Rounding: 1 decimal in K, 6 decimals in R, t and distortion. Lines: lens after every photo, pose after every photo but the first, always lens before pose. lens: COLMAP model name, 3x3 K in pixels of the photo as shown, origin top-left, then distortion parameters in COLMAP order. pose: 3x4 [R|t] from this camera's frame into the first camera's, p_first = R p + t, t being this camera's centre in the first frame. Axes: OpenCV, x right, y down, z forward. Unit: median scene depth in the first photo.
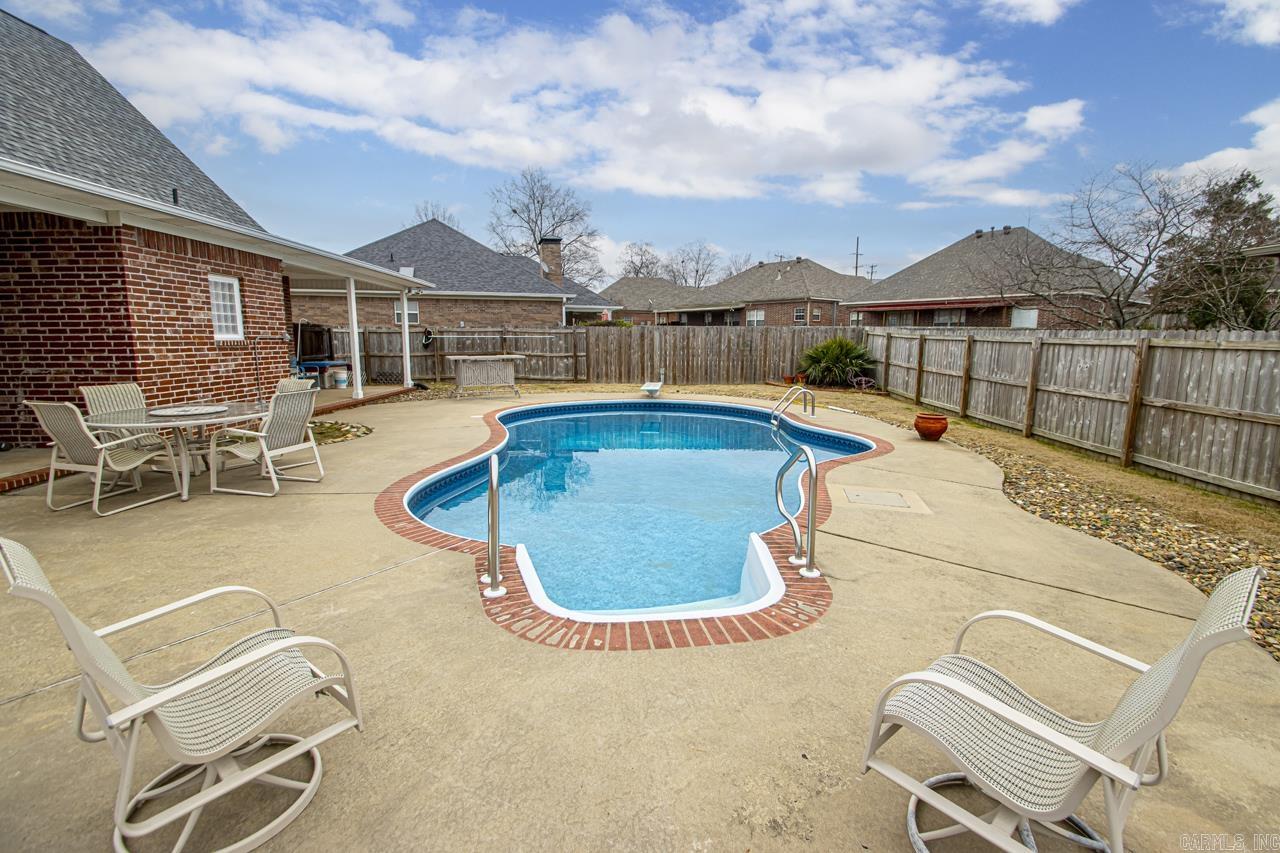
lens RADIAL K [[596.7, 0, 652.7], [0, 596.7, 423.8], [0, 0, 1]] dist [0.018827, -0.018920]
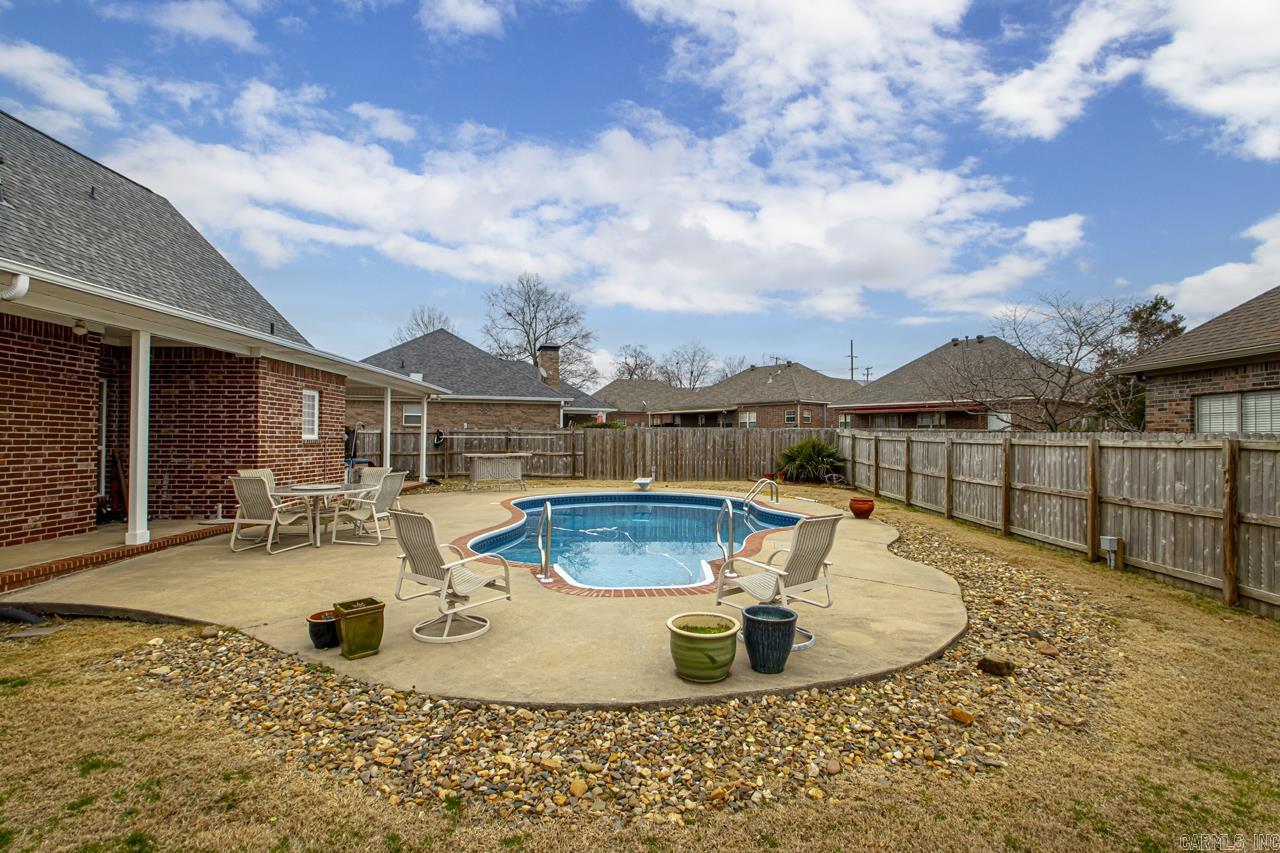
lens RADIAL K [[643.4, 0, 640.0], [0, 643.4, 426.5], [0, 0, 1]] dist [0.000109, 0.000008]
pose [[0.999930, 0.001513, -0.011741, 0.006071], [-0.003400, 0.986720, -0.162397, 0.029280], [0.011339, 0.162425, 0.986656, -0.188660]]
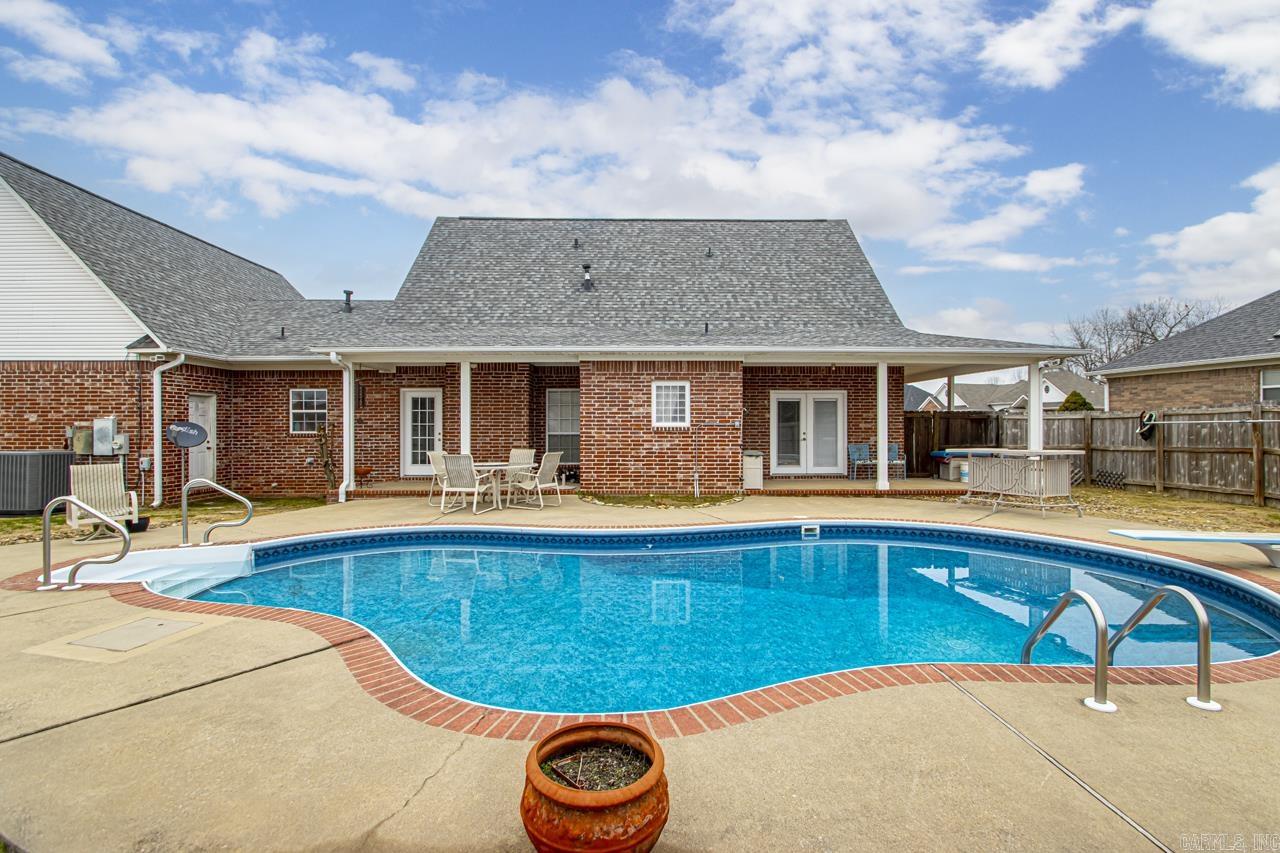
lens RADIAL K [[596.7, 0, 652.7], [0, 596.7, 423.8], [0, 0, 1]] dist [0.018827, -0.018920]
pose [[-0.021391, -0.011453, -0.999706, 0.365980], [-0.141652, 0.989882, -0.008310, -0.070706], [0.989685, 0.141432, -0.022797, 0.542098]]
